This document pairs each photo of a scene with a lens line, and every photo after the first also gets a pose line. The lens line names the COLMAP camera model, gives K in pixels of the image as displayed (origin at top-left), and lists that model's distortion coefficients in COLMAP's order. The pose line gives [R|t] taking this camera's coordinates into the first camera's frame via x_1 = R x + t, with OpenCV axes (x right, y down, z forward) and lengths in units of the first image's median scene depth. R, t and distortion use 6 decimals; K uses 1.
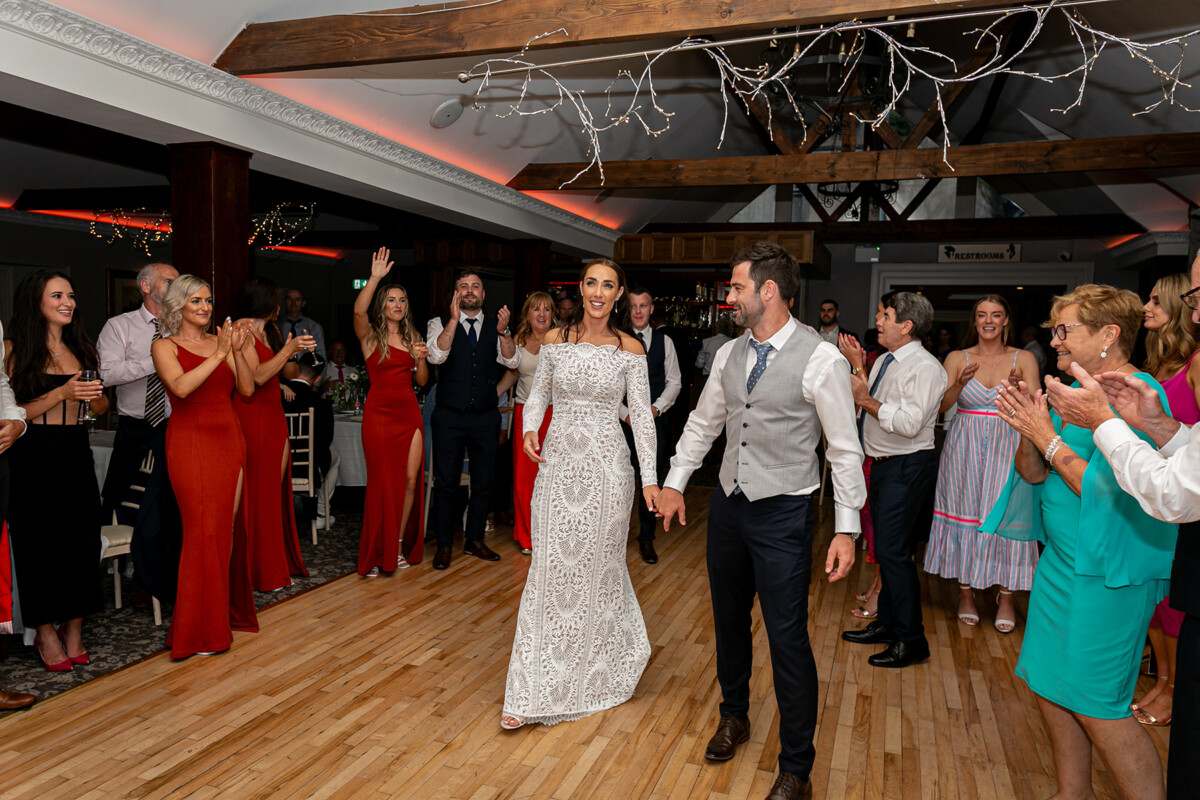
lens RADIAL K [[796.1, 0, 600.0], [0, 796.1, 400.0], [0, 0, 1]] dist [-0.006731, -0.000407]
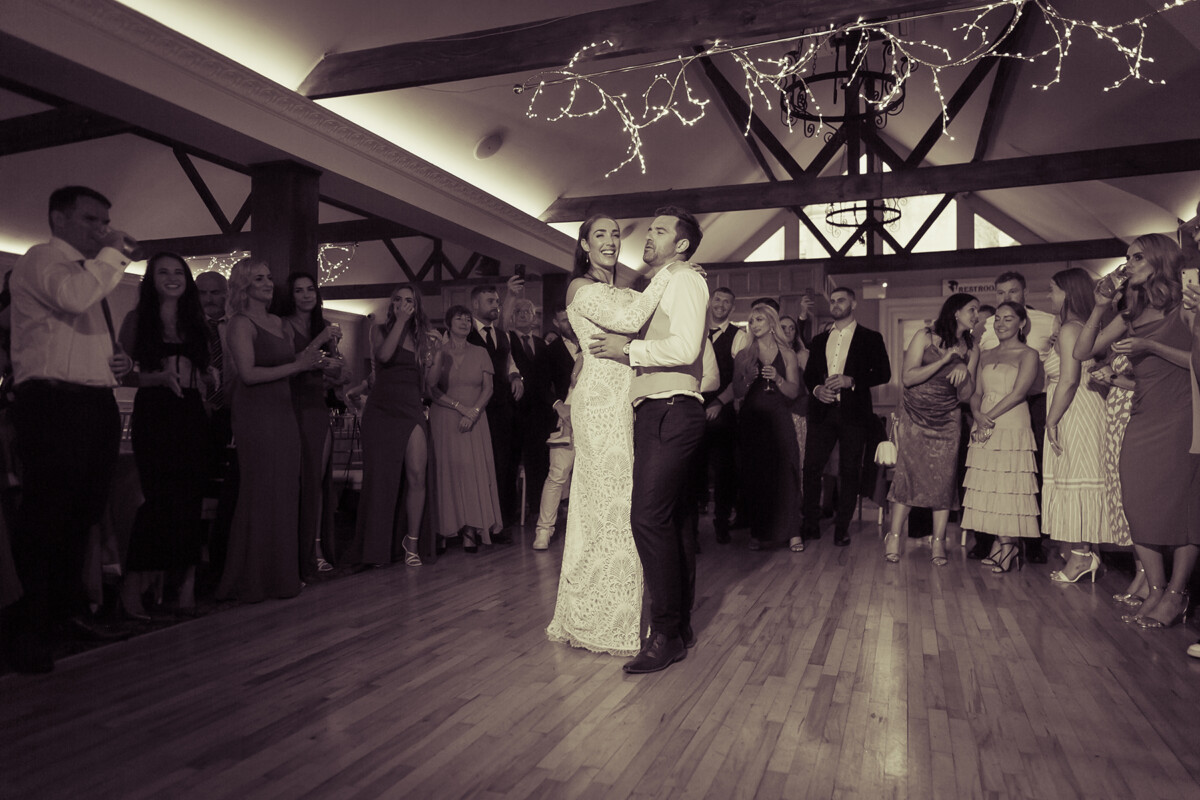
lens RADIAL K [[796.1, 0, 600.0], [0, 796.1, 400.0], [0, 0, 1]] dist [-0.006731, -0.000407]
pose [[0.999676, -0.023262, -0.010362, -0.058148], [0.022213, 0.995521, -0.091890, 0.163423], [0.012453, 0.091630, 0.995715, -0.109491]]
